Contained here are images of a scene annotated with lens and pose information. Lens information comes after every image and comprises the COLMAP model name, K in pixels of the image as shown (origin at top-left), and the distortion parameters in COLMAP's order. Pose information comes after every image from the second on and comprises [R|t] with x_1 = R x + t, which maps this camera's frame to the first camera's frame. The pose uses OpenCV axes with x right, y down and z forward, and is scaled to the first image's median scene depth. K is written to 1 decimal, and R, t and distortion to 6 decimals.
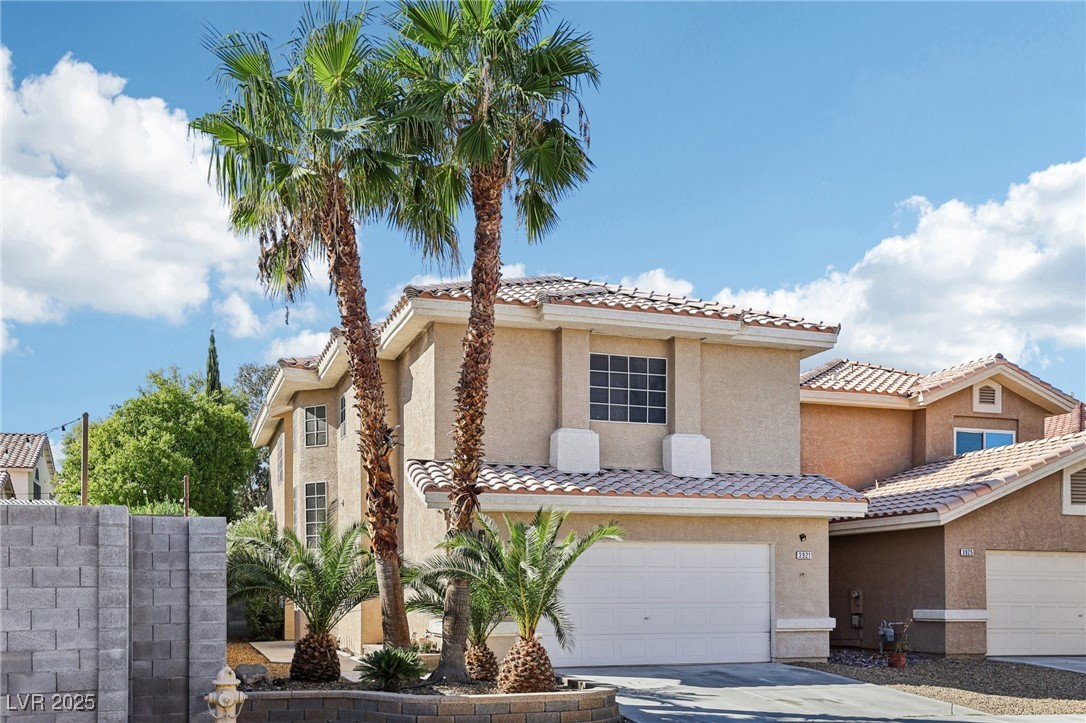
lens RADIAL K [[1145.7, 0, 543.0], [0, 1145.7, 361.5], [0, 0, 1]] dist [0.022833, 0.007587]
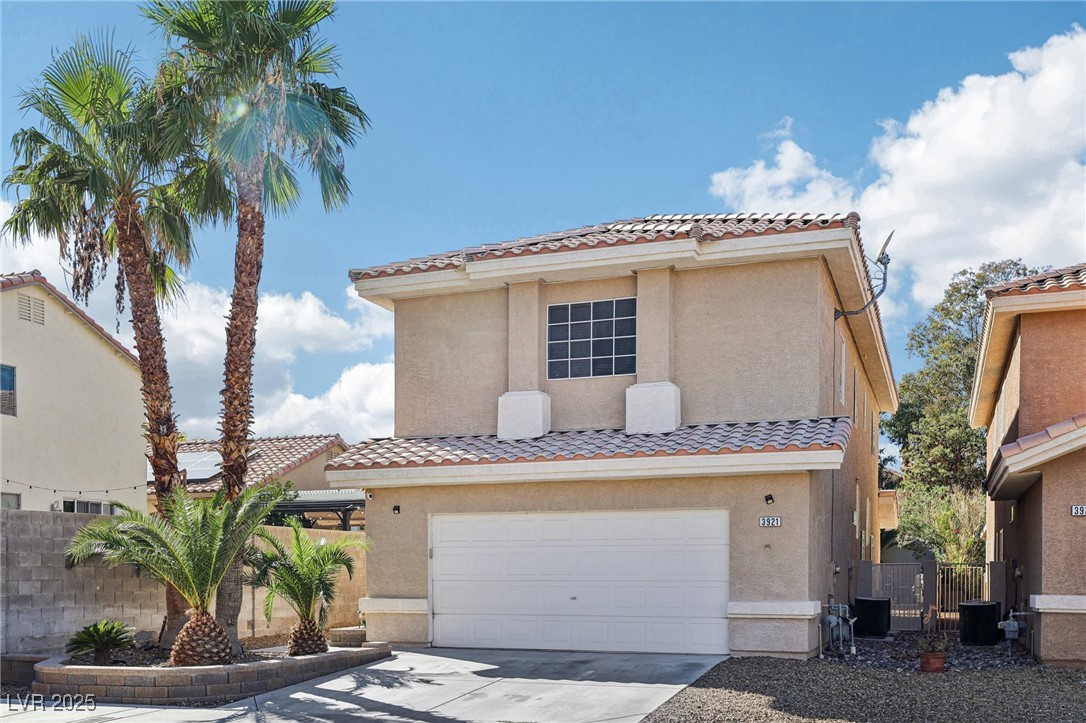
lens RADIAL K [[1145.7, 0, 543.0], [0, 1145.7, 361.5], [0, 0, 1]] dist [0.022833, 0.007587]
pose [[0.745102, -0.116963, -0.656615, 0.632548], [0.130662, 0.991024, -0.028261, 0.062110], [0.654027, -0.064738, 0.753696, 0.314910]]
